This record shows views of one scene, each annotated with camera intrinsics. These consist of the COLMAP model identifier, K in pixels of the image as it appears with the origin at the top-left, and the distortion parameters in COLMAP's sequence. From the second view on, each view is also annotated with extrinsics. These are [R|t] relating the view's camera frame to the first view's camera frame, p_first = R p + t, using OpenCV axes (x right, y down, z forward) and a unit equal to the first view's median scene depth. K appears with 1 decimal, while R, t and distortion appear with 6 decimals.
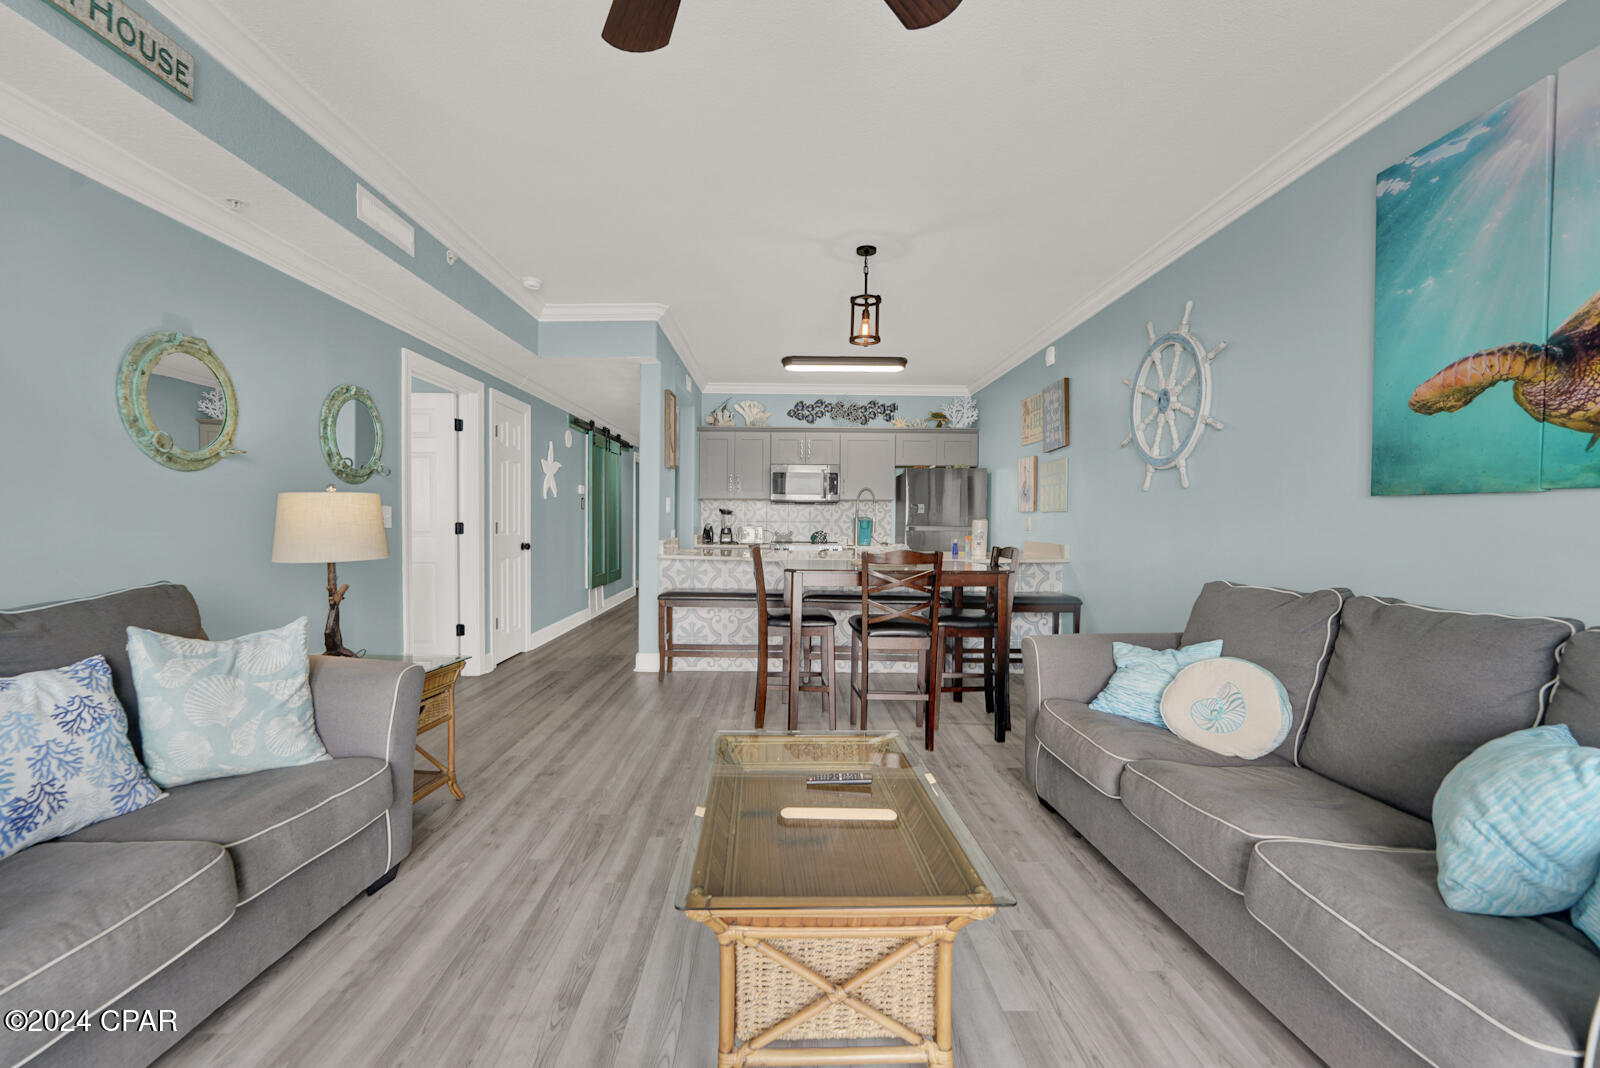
lens RADIAL K [[680.9, 0, 781.0], [0, 680.9, 535.3], [0, 0, 1]] dist [-0.033171, 0.004579]
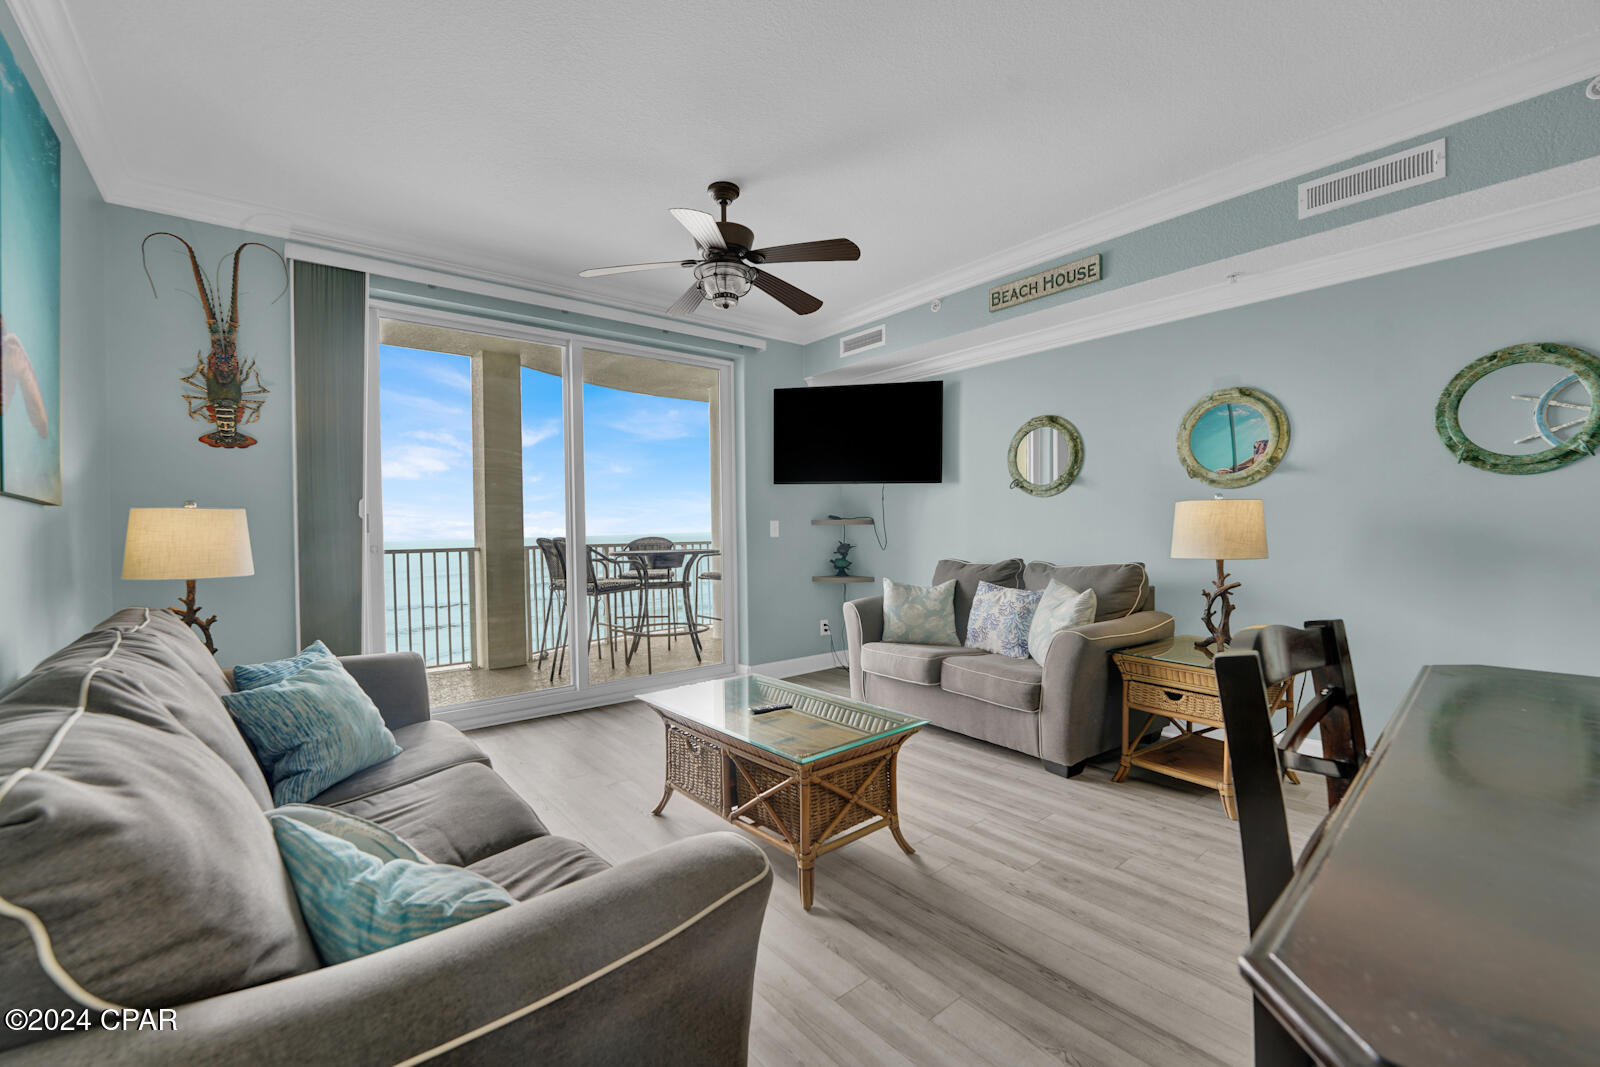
lens RADIAL K [[658.2, 0, 791.4], [0, 658.2, 536.1], [0, 0, 1]] dist [-0.030461, -0.000057]
pose [[-0.772265, 0.008831, -0.635239, 0.623984], [-0.009080, 0.999648, 0.024936, -0.023549], [0.635236, 0.025025, -0.771913, 1.412390]]
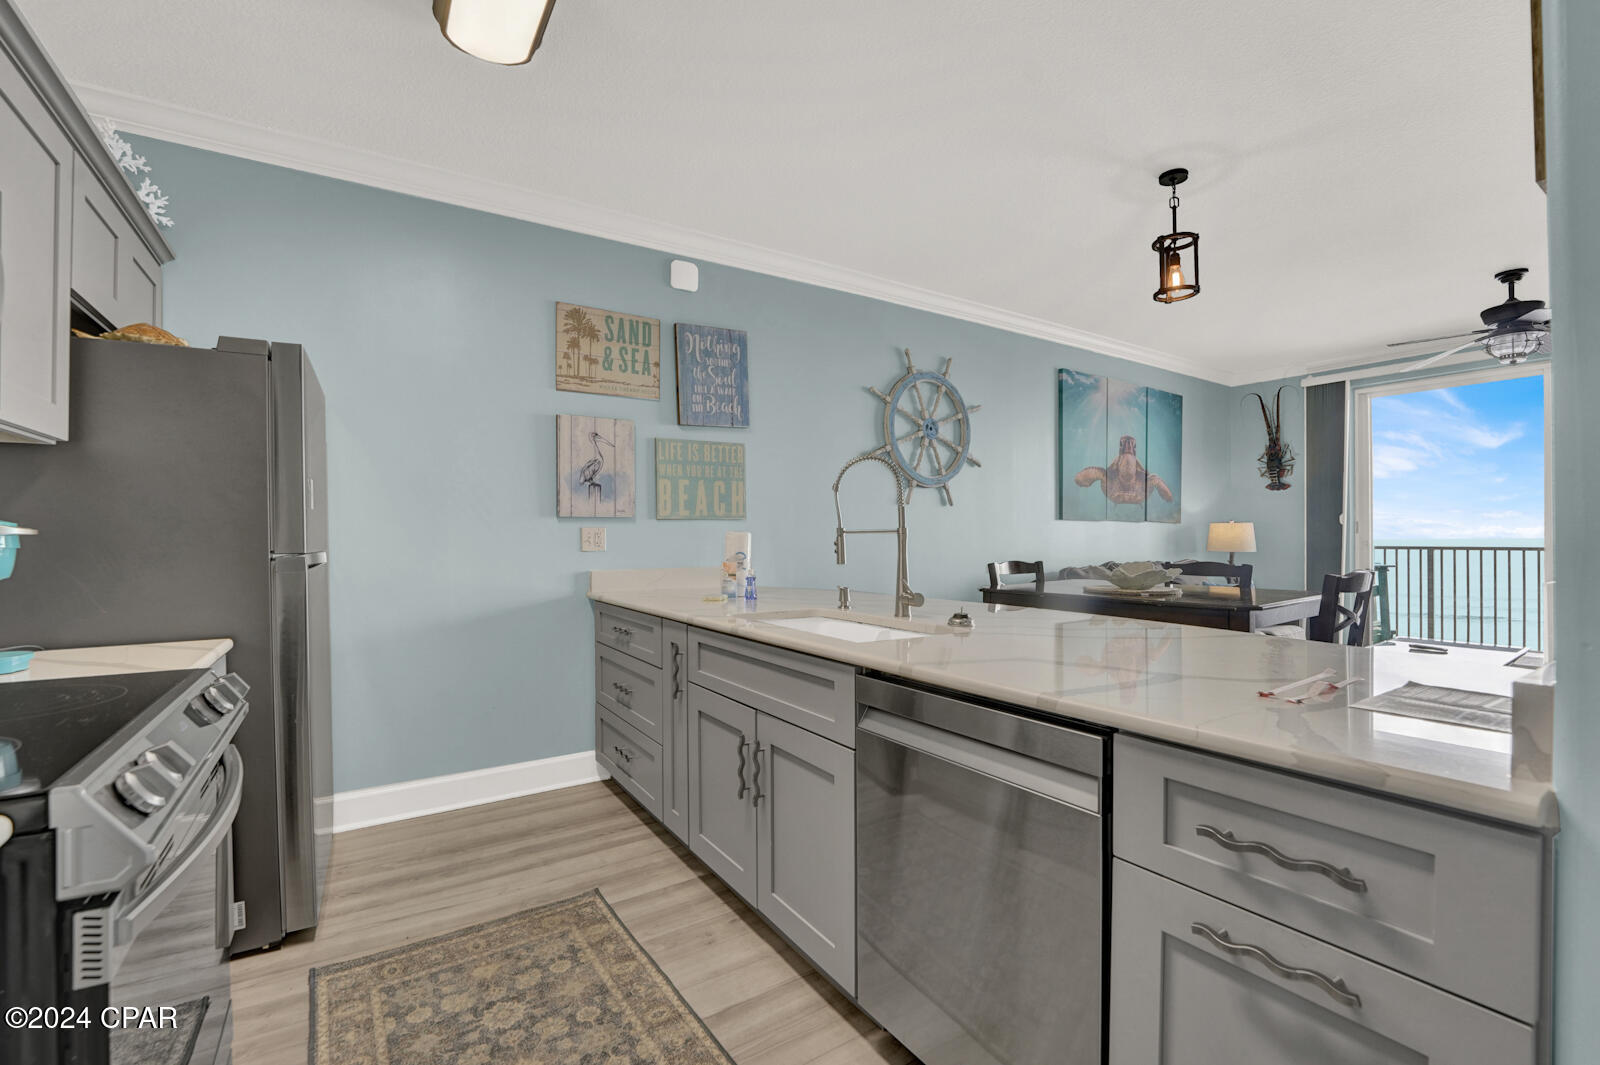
lens RADIAL K [[681.2, 0, 791.3], [0, 681.2, 540.6], [0, 0, 1]] dist [-0.026446, -0.000083]
pose [[-0.545058, -0.011416, 0.838320, -0.412700], [0.020023, 0.999445, 0.026629, -0.062665], [-0.838159, 0.031300, -0.544527, 2.682750]]
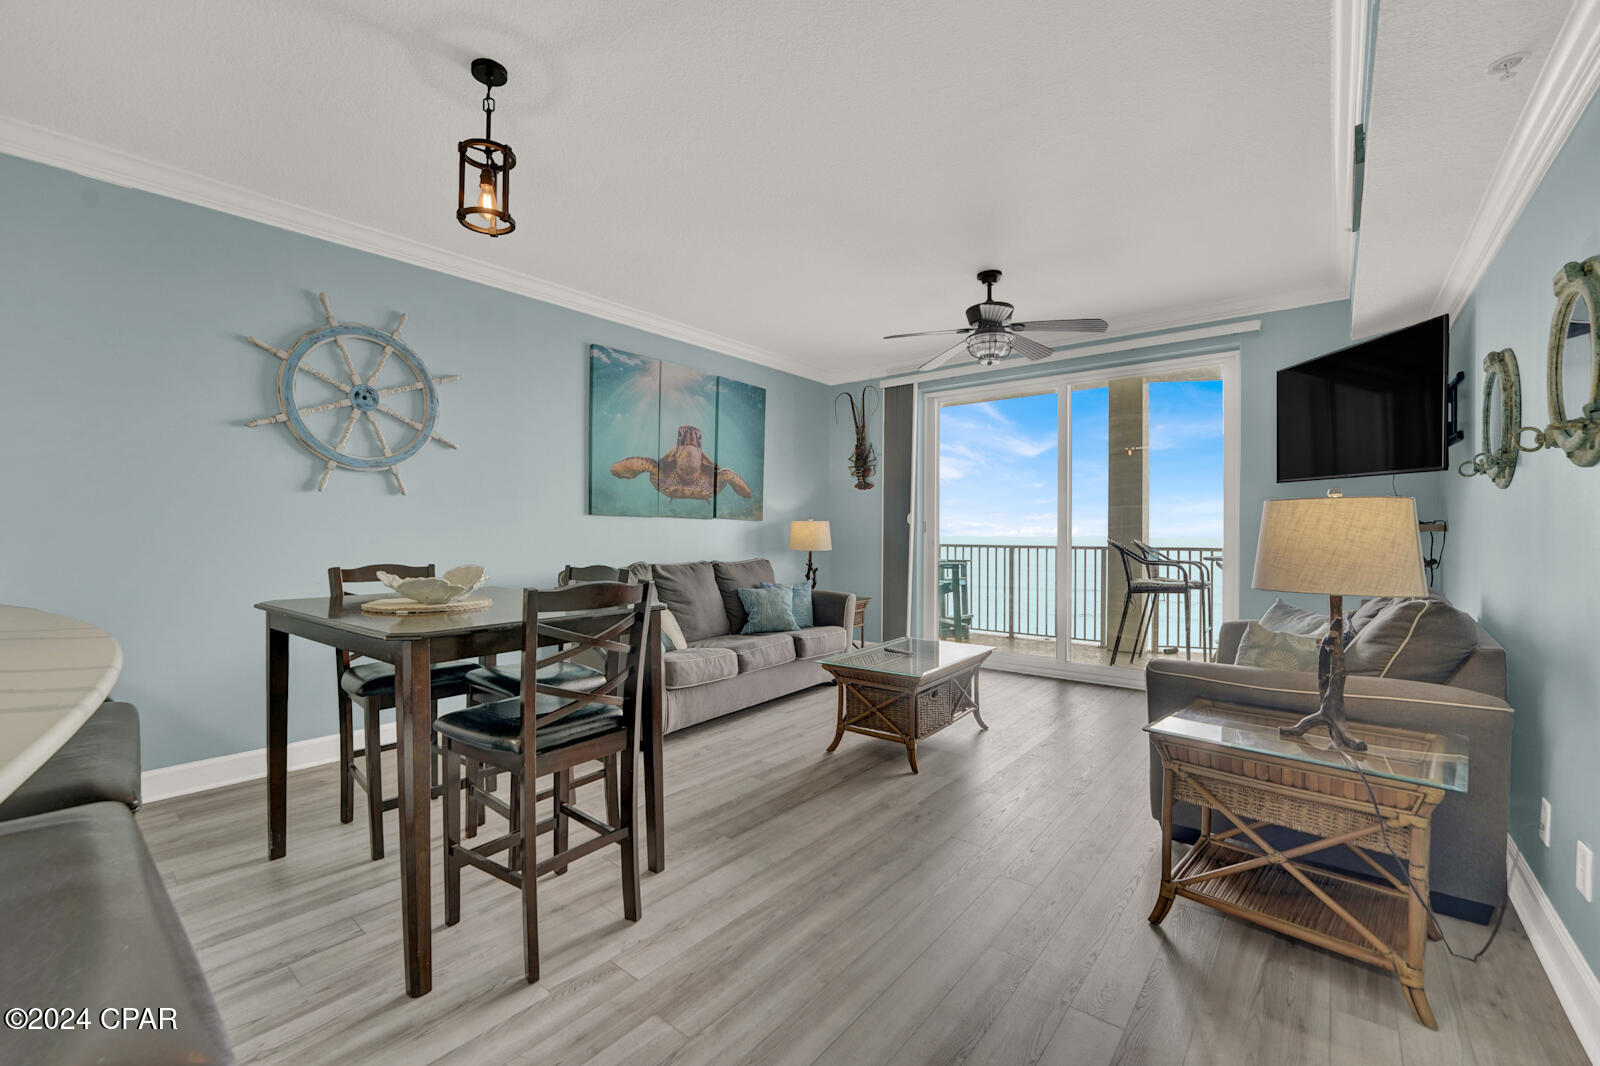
lens RADIAL K [[663.0, 0, 785.1], [0, 663.0, 540.9], [0, 0, 1]] dist [-0.030511, 0.000693]
pose [[-0.770495, -0.020262, 0.637125, -0.661636], [0.004569, 0.999294, 0.037304, -0.048863], [-0.637430, 0.031653, -0.769858, 1.933672]]
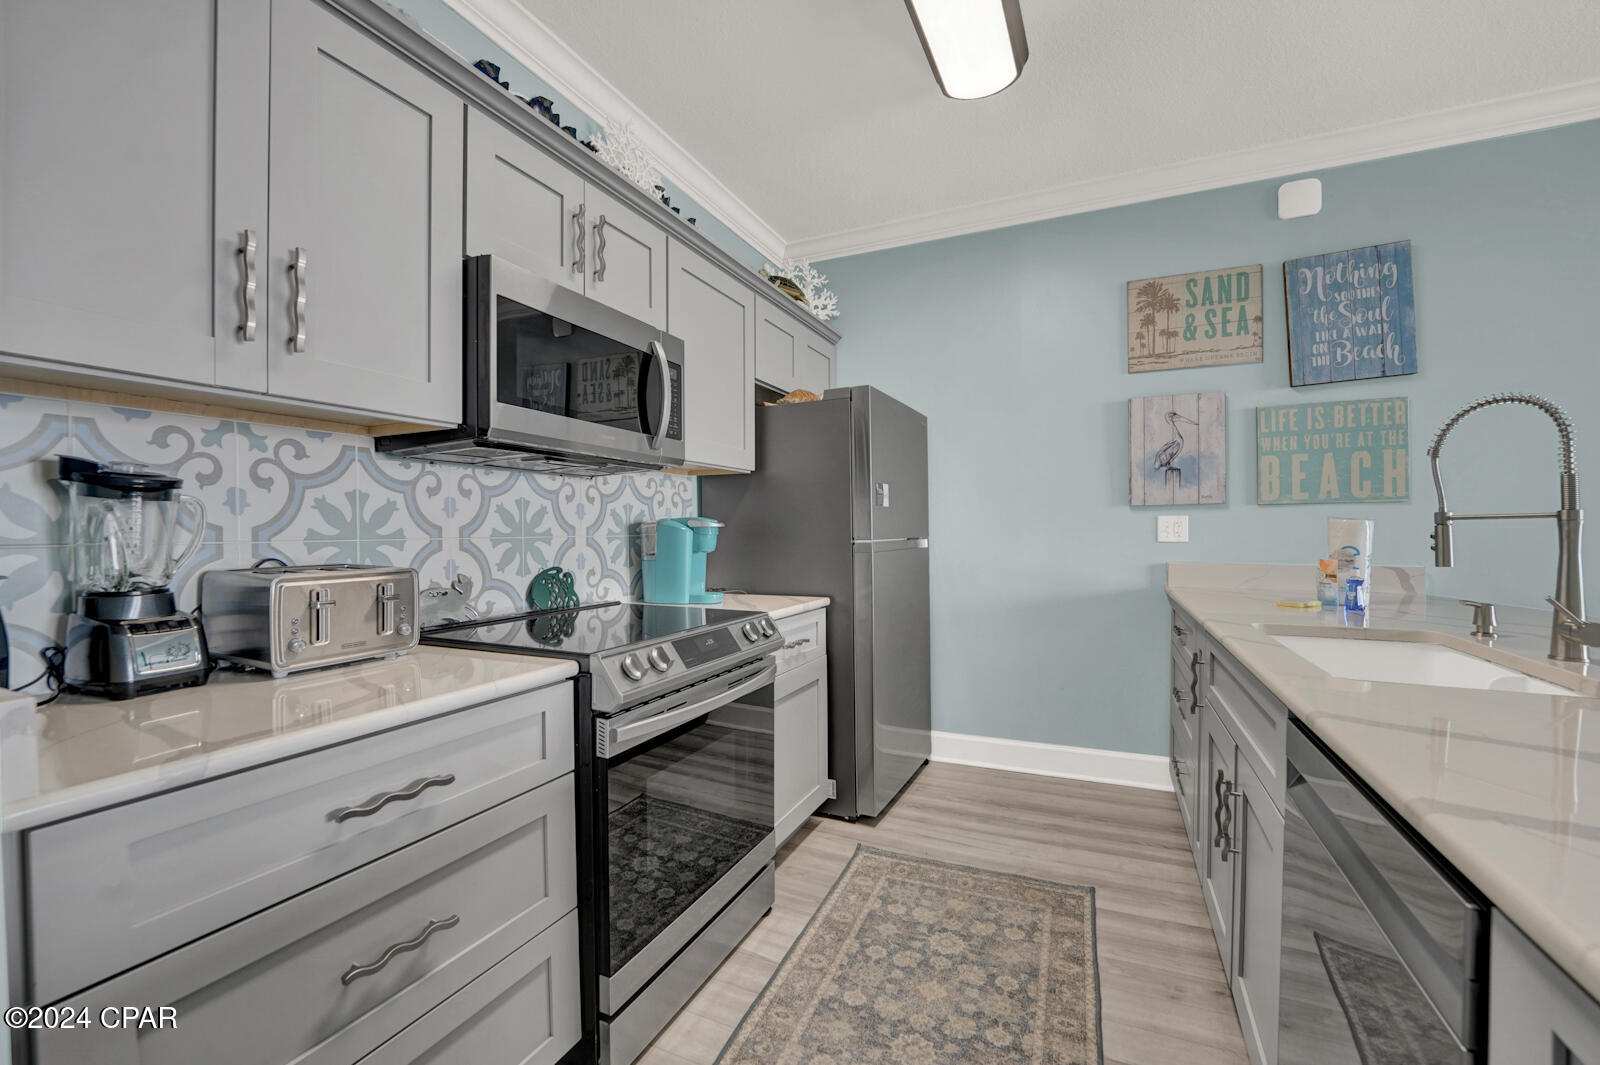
lens RADIAL K [[663.0, 0, 785.1], [0, 663.0, 540.4], [0, 0, 1]] dist [-0.030511, 0.000693]
pose [[0.424432, -0.026915, 0.905060, -0.446720], [0.032806, 0.999359, 0.014335, -0.056728], [-0.904865, 0.023607, 0.425043, 2.426615]]
